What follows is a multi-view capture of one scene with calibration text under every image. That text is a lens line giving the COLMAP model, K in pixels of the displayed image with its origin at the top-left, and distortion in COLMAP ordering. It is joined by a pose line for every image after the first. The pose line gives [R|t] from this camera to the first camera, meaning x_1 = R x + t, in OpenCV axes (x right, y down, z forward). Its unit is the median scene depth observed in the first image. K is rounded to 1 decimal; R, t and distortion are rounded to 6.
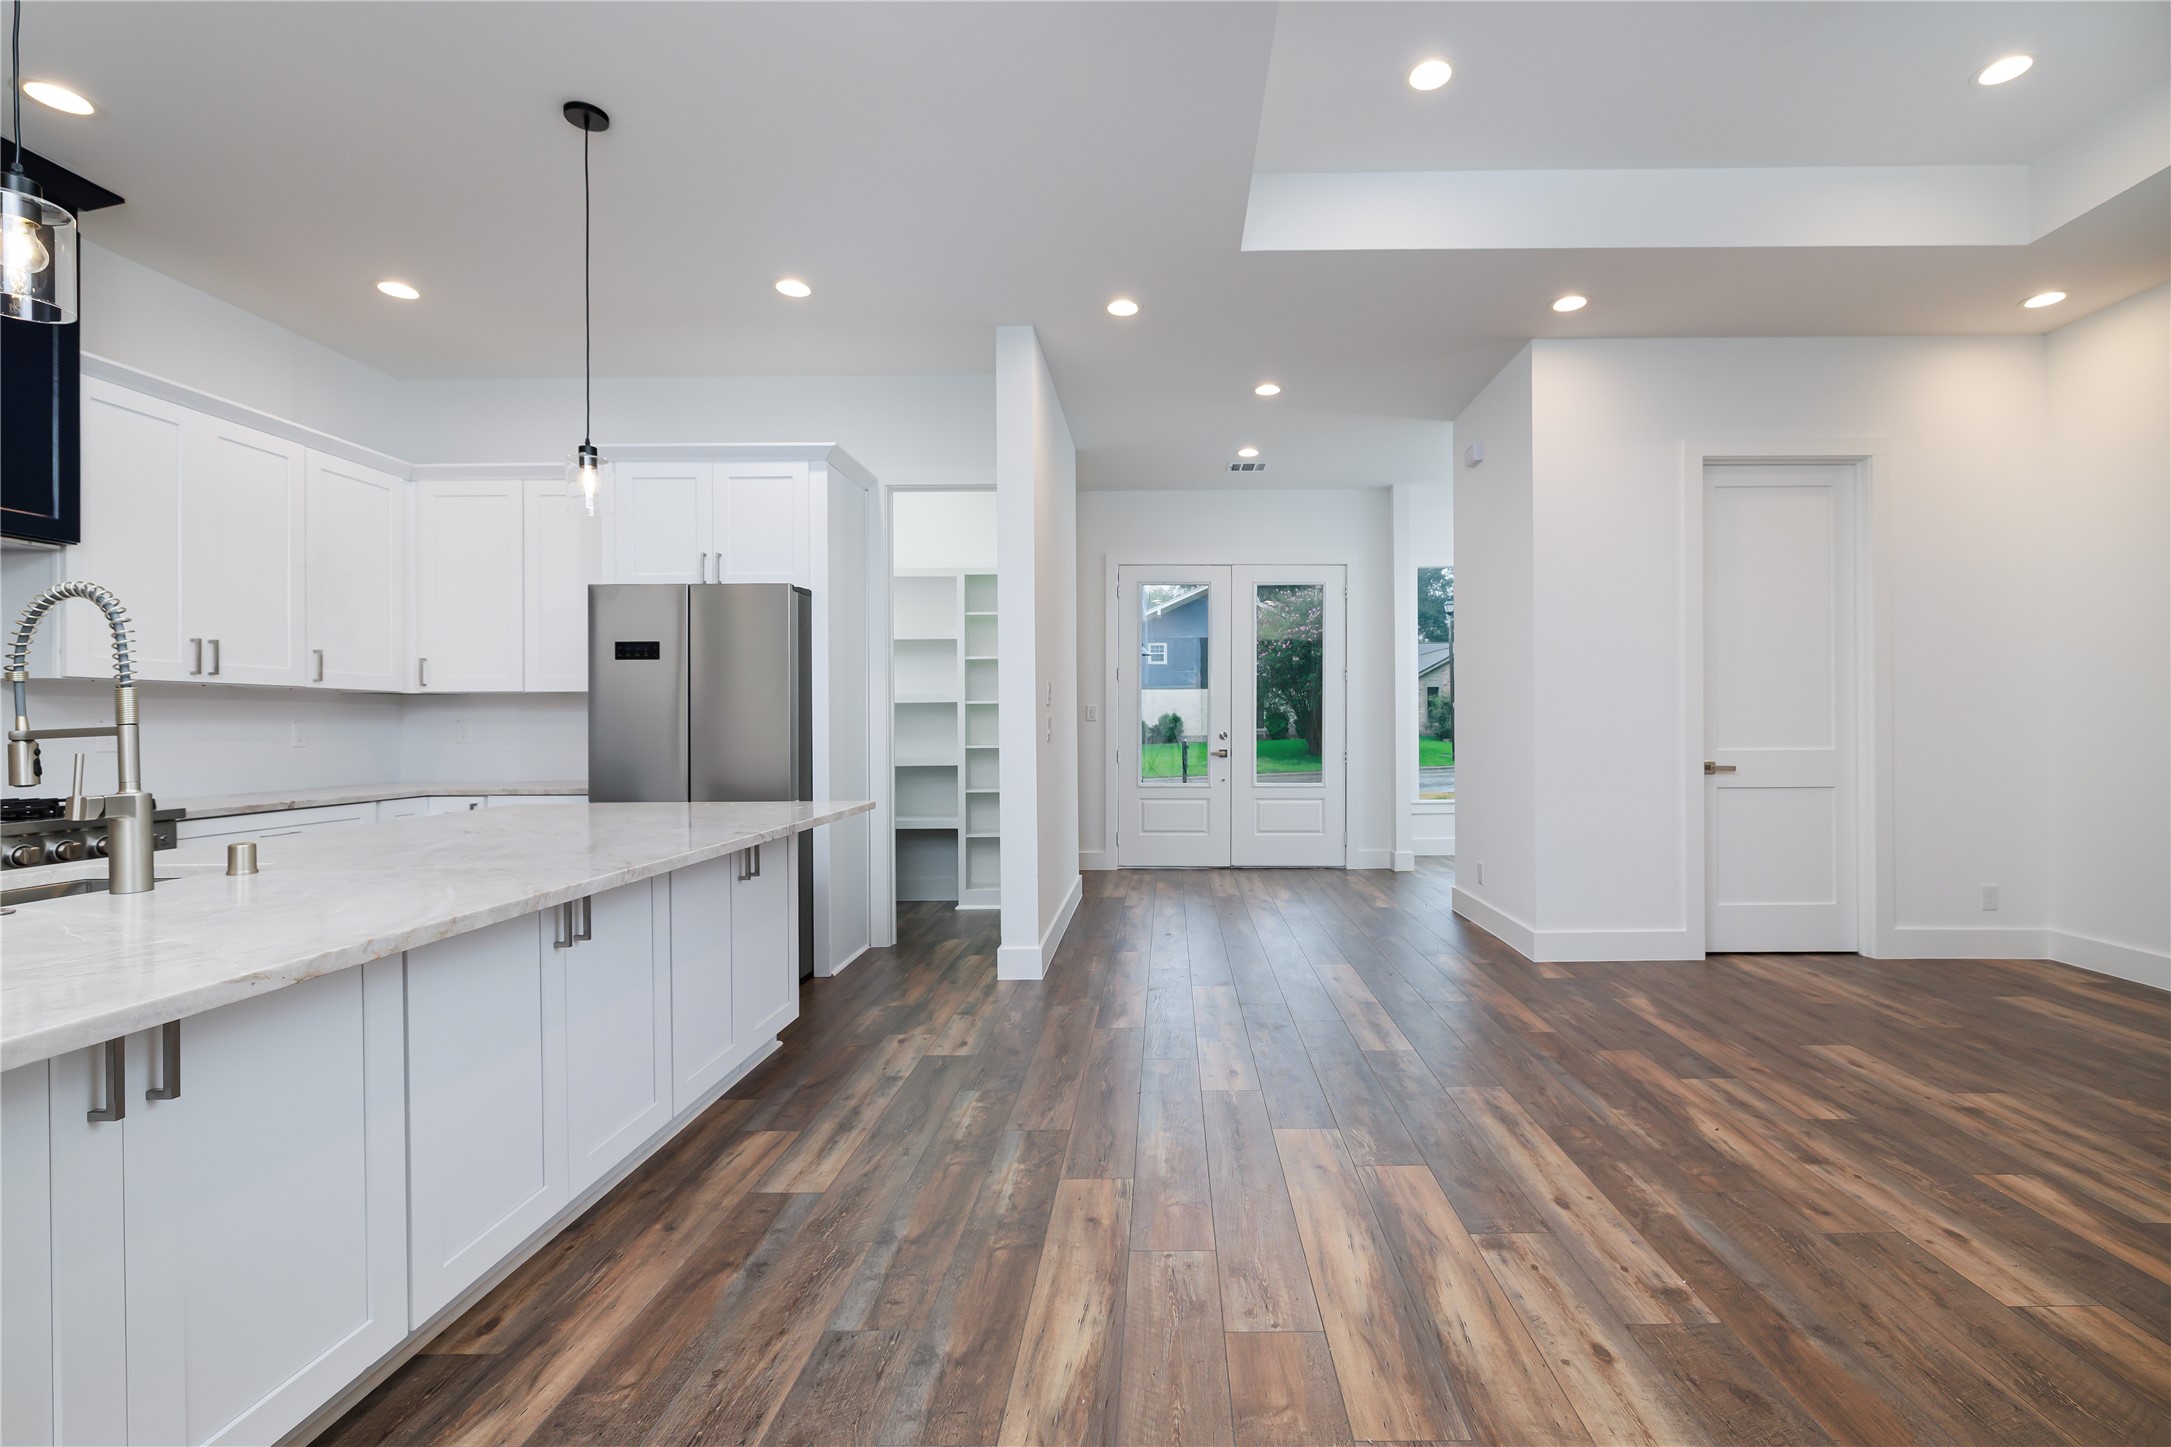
lens RADIAL K [[953.1, 0, 1175.2], [0, 953.1, 717.7], [0, 0, 1]] dist [-0.008749, 0.002984]
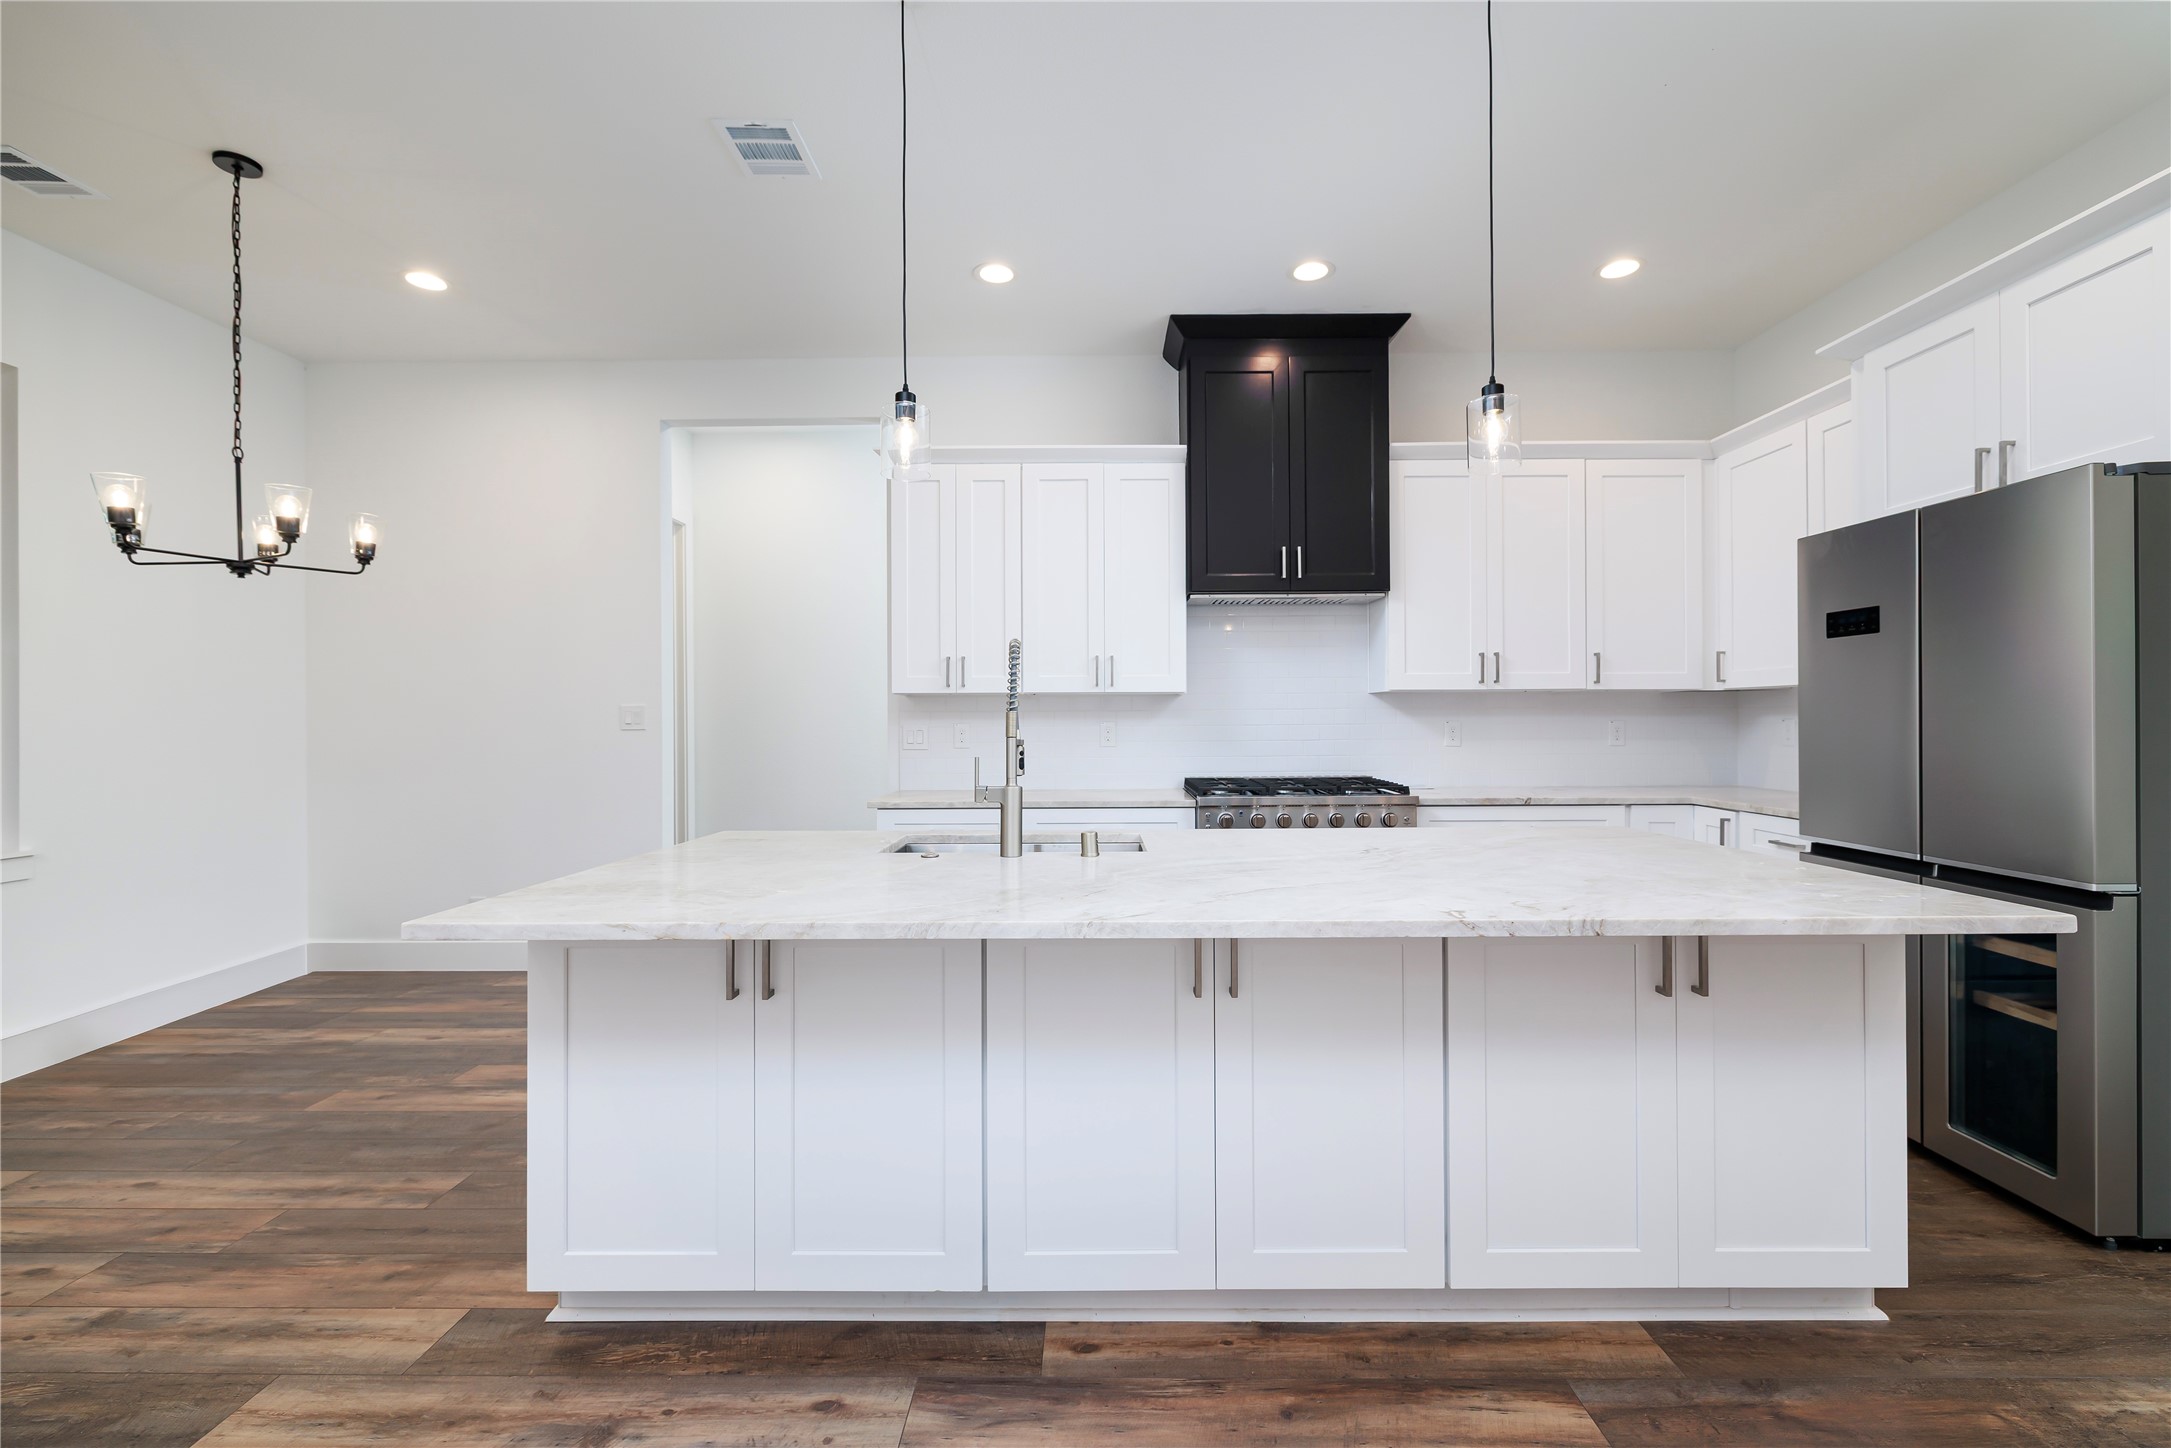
lens RADIAL K [[921.2, 0, 1088.8], [0, 921.2, 711.0], [0, 0, 1]] dist [-0.001762, 0.001198]
pose [[-0.019346, -0.003210, -0.999808, 0.154817], [0.011102, 0.999933, -0.003425, -0.014931], [0.999751, -0.011166, -0.019309, 0.651844]]
